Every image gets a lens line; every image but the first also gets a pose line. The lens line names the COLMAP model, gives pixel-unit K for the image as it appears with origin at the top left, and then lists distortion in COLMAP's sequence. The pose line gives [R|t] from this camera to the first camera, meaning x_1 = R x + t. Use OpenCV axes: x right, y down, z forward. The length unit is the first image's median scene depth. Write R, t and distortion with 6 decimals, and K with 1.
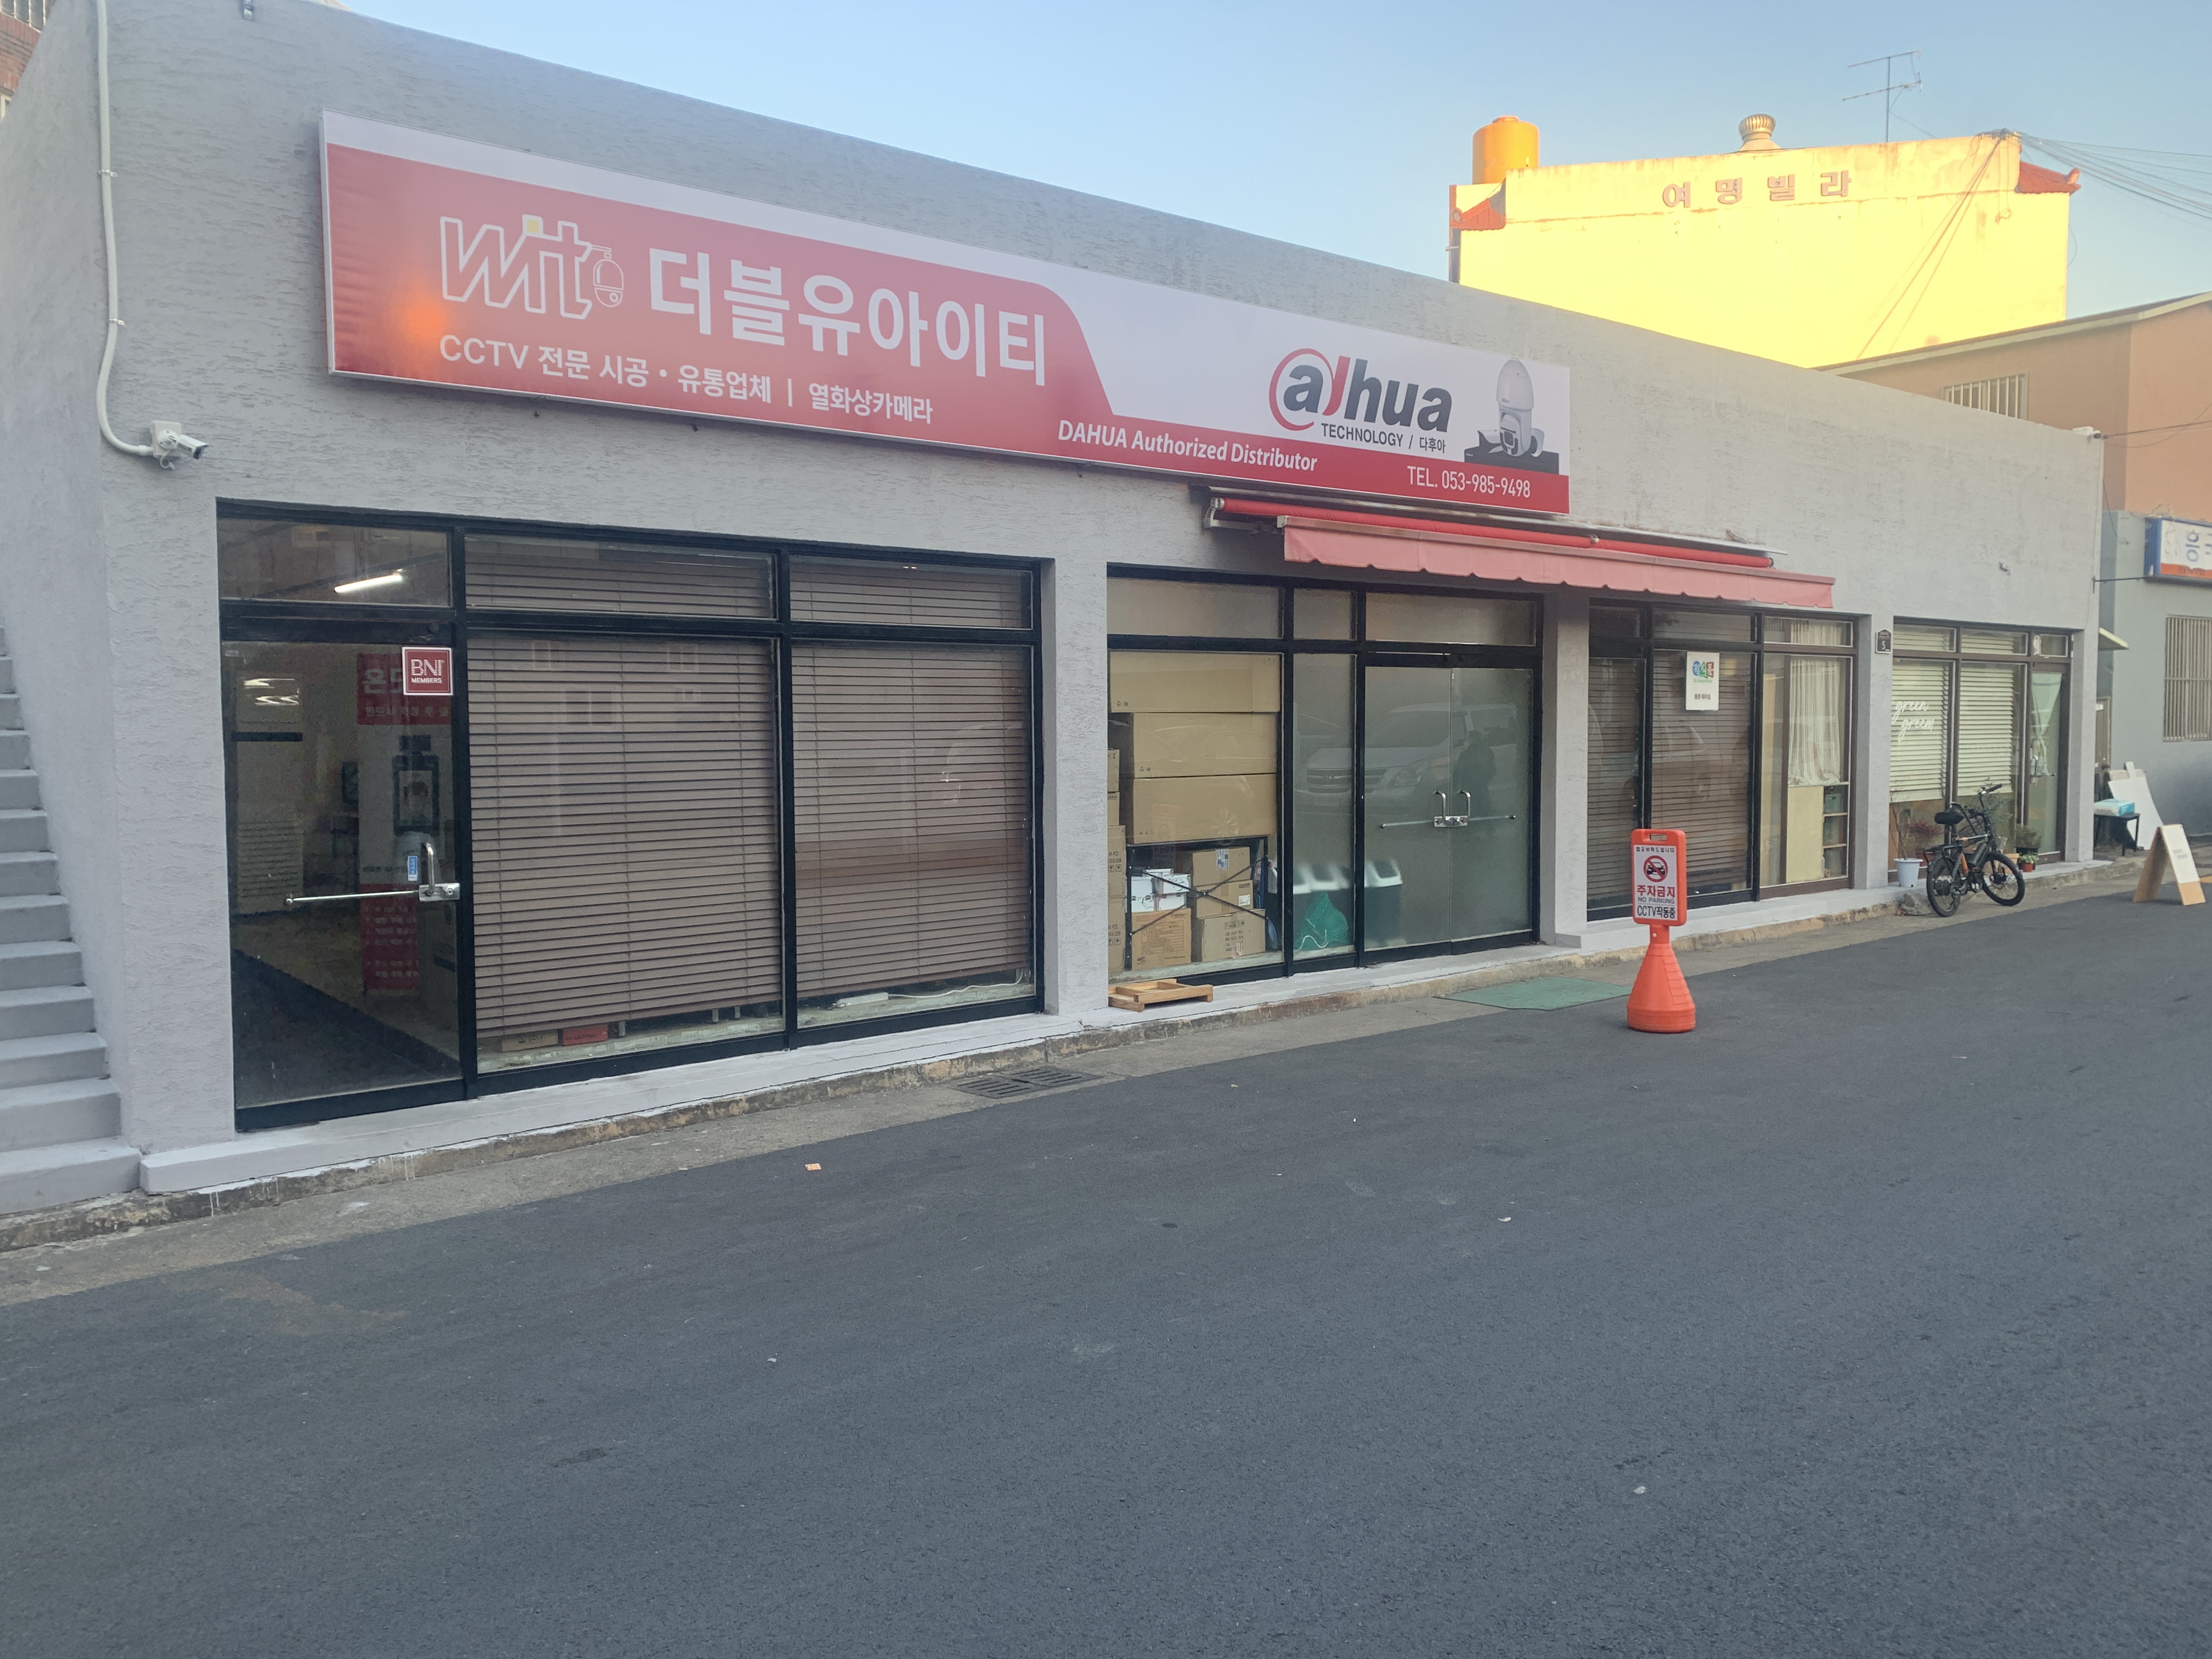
lens RADIAL K [[1684.7, 0, 1102.9], [0, 1684.7, 825.0], [0, 0, 1]] dist [0.016457, 0.003329]
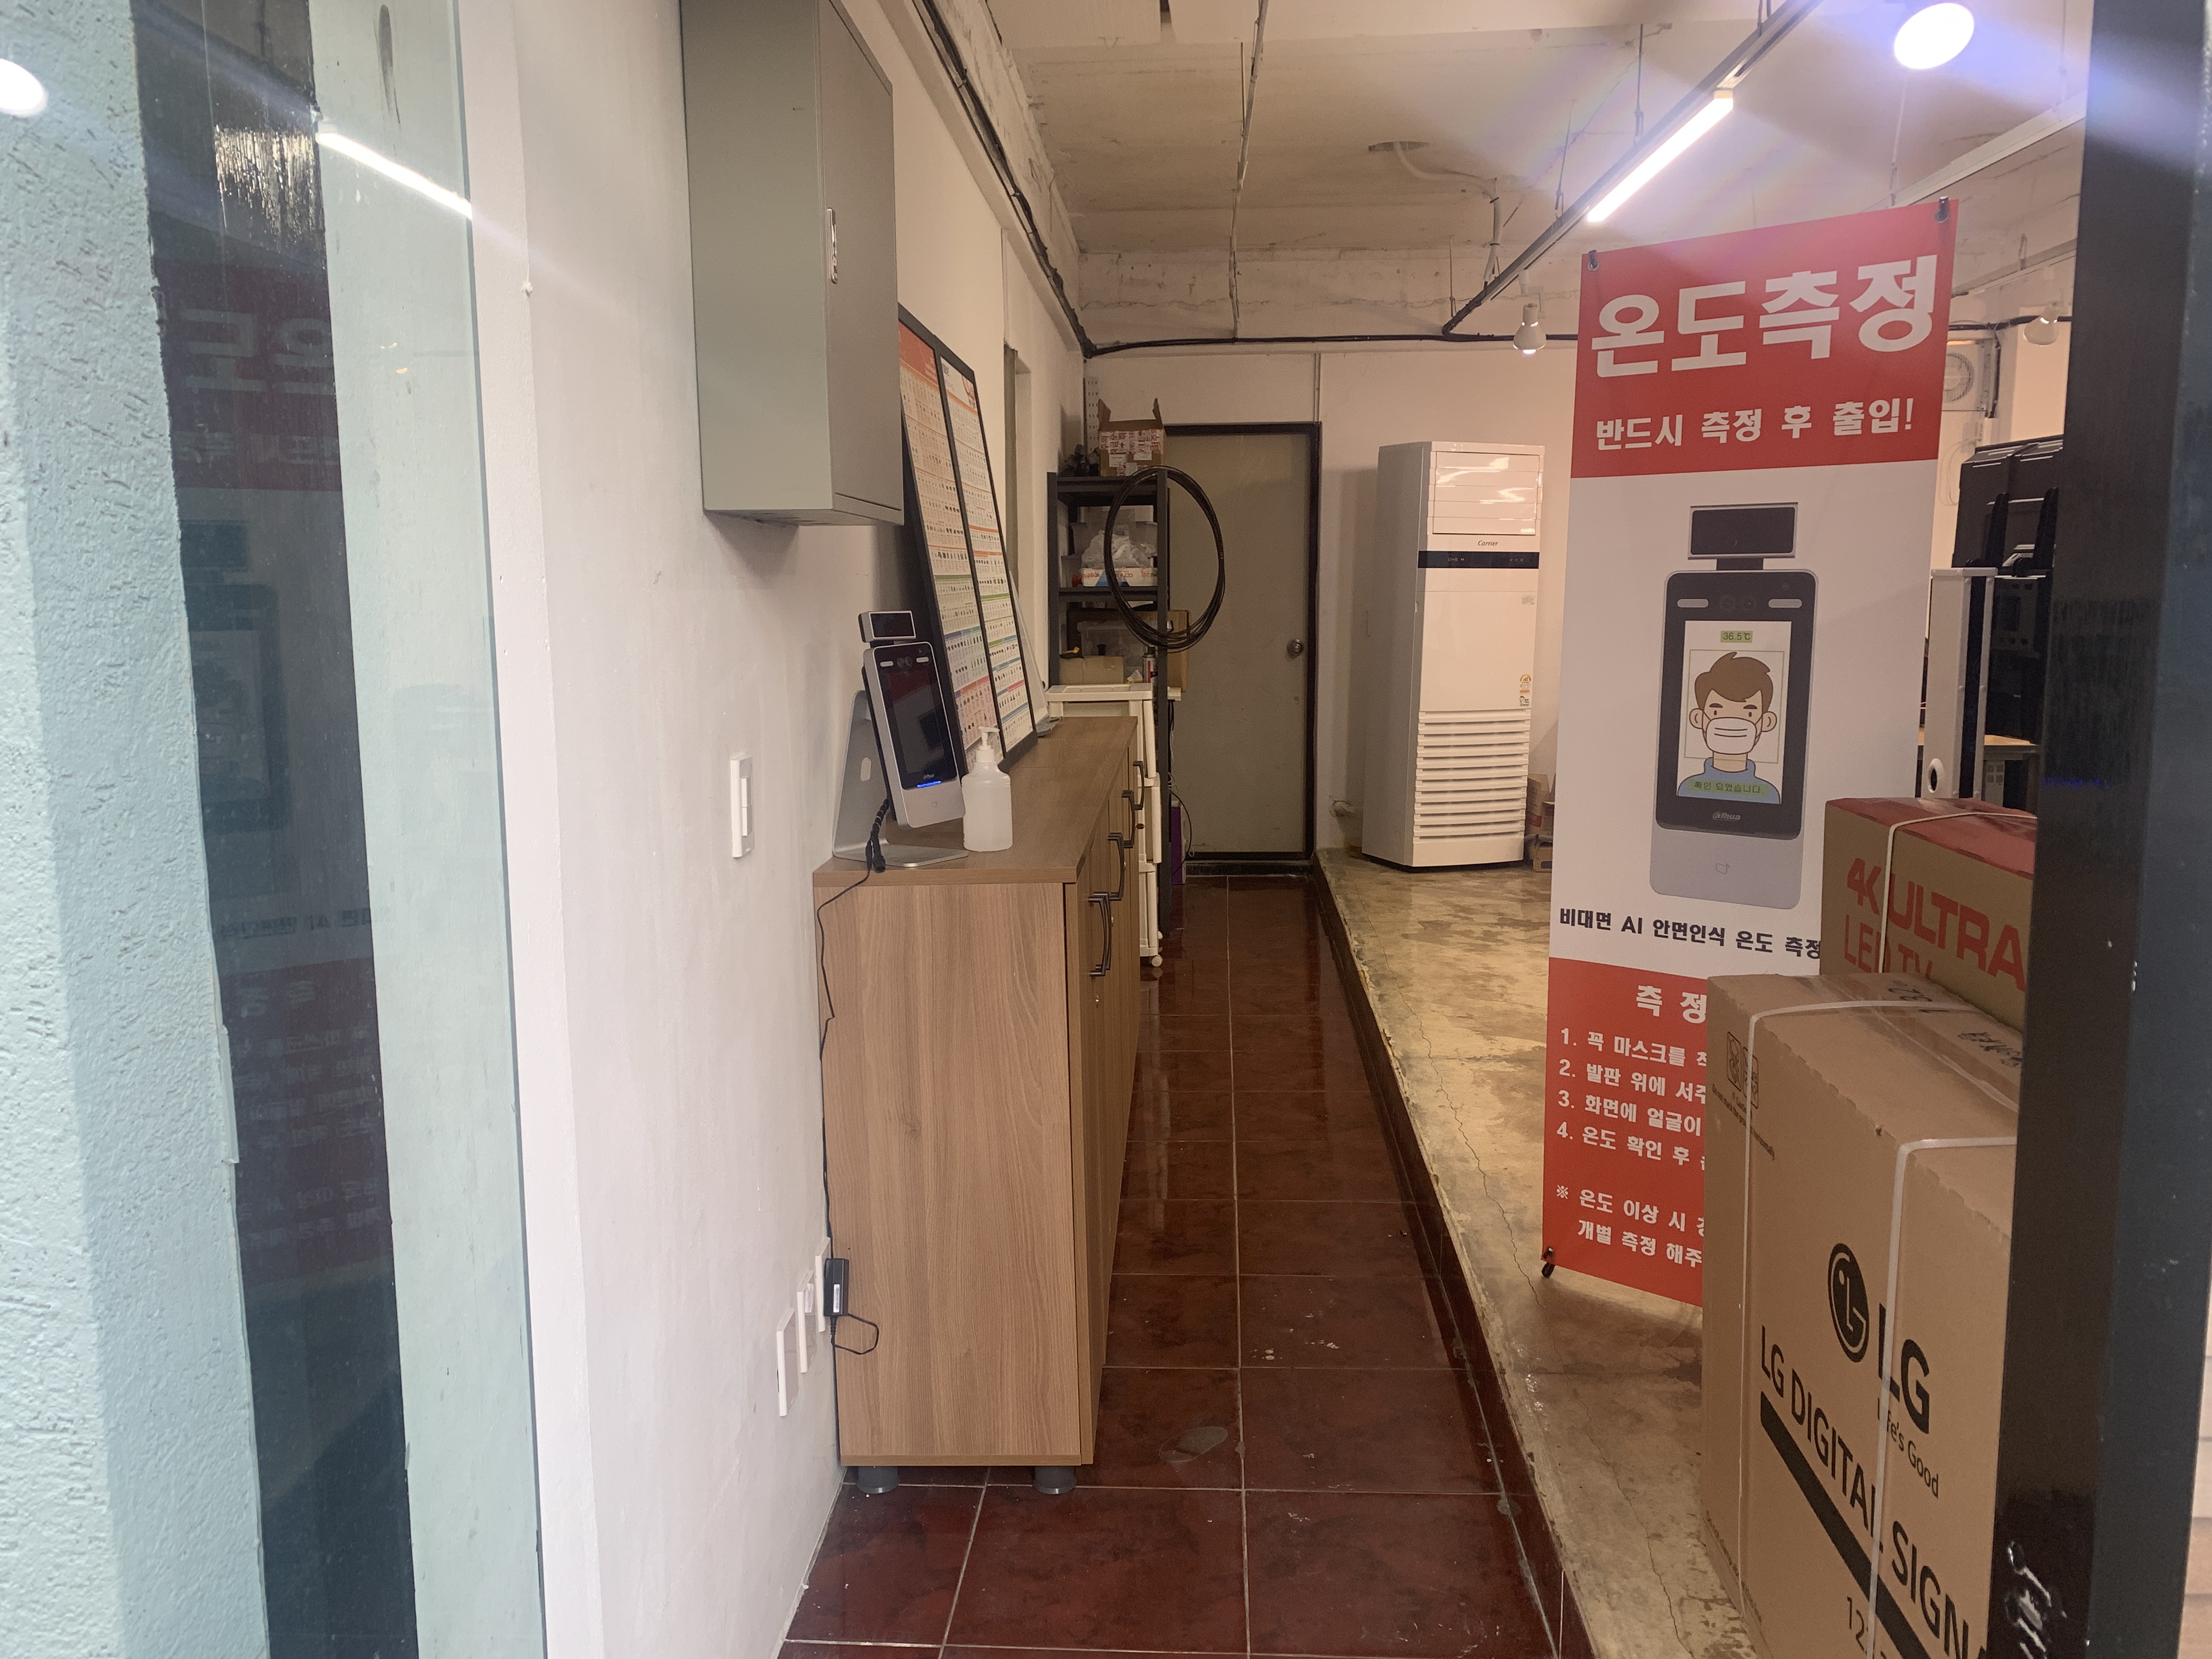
lens RADIAL K [[1684.7, 0, 1102.5], [0, 1684.7, 826.7], [0, 0, 1]] dist [0.016457, 0.003329]
pose [[0.742752, 0.088688, -0.663666, -0.284175], [-0.027151, 0.994363, 0.102494, -0.023536], [0.669015, -0.058109, 0.740974, 0.690750]]
